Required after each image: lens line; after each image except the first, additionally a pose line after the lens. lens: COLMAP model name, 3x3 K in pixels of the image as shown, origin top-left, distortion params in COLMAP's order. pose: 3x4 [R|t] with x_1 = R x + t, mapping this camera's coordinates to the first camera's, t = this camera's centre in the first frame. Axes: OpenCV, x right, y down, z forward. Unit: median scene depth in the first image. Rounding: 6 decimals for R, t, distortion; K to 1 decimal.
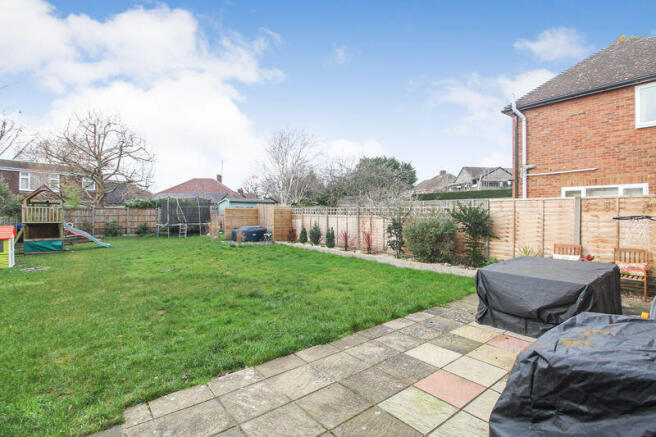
lens RADIAL K [[320.6, 0, 325.9], [0, 320.6, 217.3], [0, 0, 1]] dist [-0.001130, 0.000462]
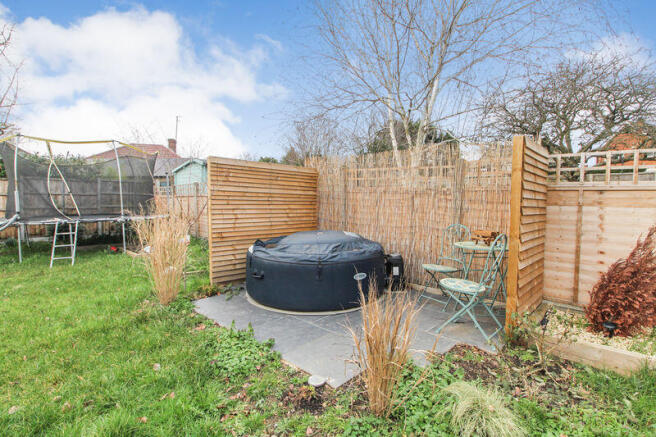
lens RADIAL K [[320.6, 0, 328.9], [0, 320.6, 217.0], [0, 0, 1]] dist [-0.001130, 0.000462]
pose [[0.990224, 0.003116, 0.139450, -0.212468], [-0.006553, 0.999686, 0.024198, 0.008010], [-0.139330, -0.024875, 0.989933, 0.608720]]
